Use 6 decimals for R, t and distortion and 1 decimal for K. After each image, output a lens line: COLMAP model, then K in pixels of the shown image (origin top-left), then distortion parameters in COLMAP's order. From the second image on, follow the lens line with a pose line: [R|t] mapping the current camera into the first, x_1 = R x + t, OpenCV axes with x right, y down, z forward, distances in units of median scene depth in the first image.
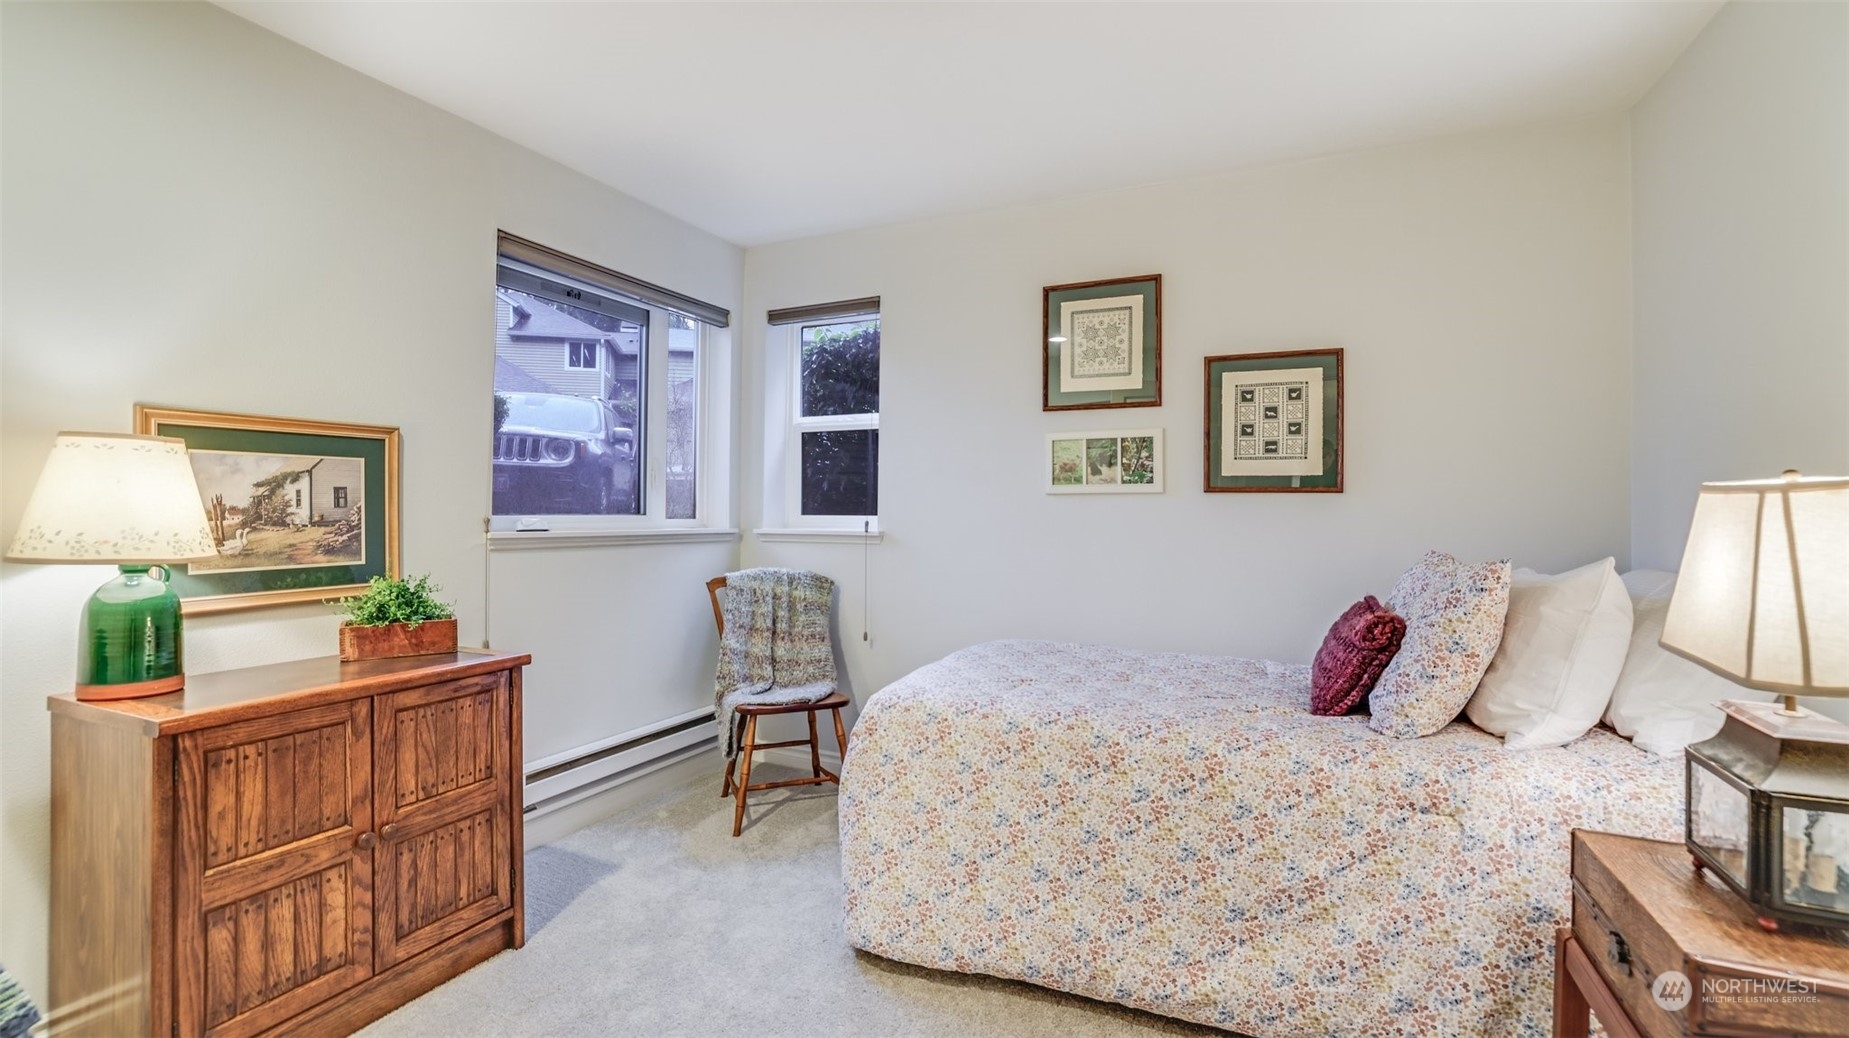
lens RADIAL K [[799.4, 0, 918.3], [0, 799.4, 508.9], [0, 0, 1]] dist [-0.022423, 0.002172]
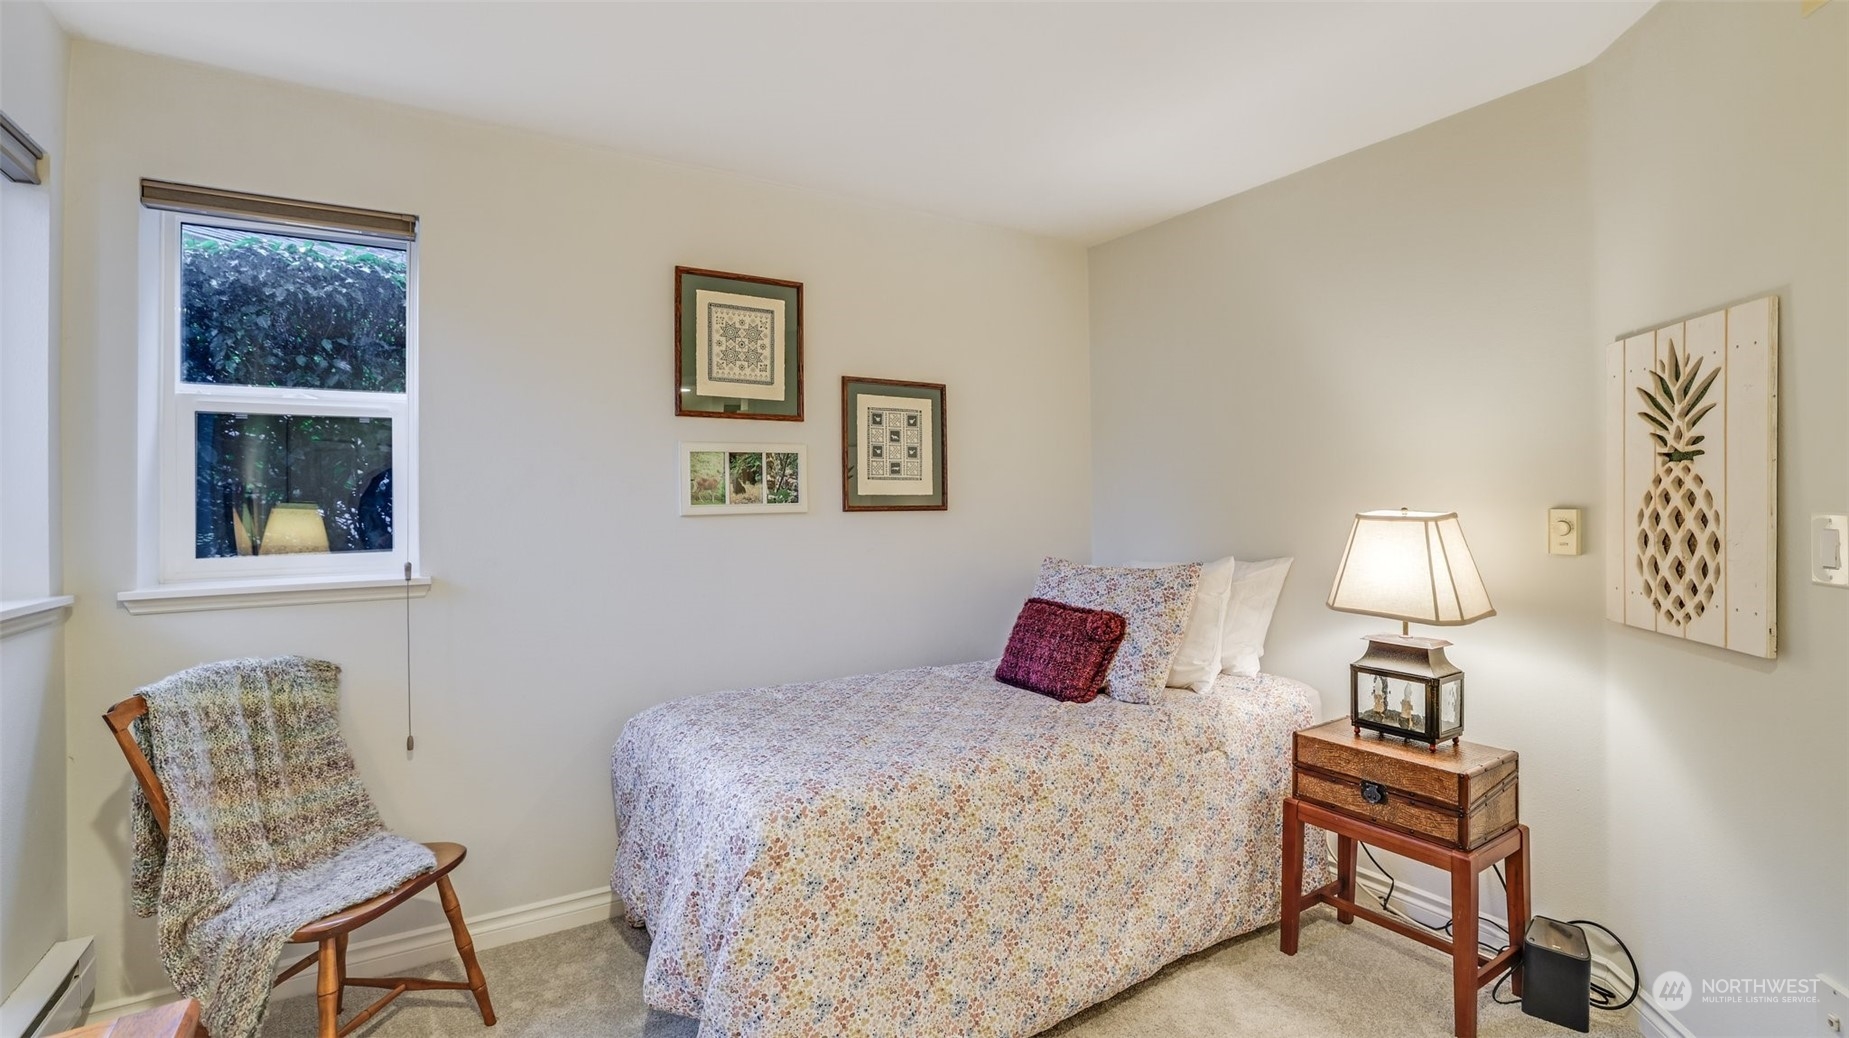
lens RADIAL K [[799.4, 0, 916.4], [0, 799.4, 513.4], [0, 0, 1]] dist [-0.022423, 0.002172]
pose [[0.550806, -0.025143, 0.834254, -0.420764], [0.015527, 0.999682, 0.019877, -0.035432], [-0.834489, 0.002005, 0.551021, 0.355839]]
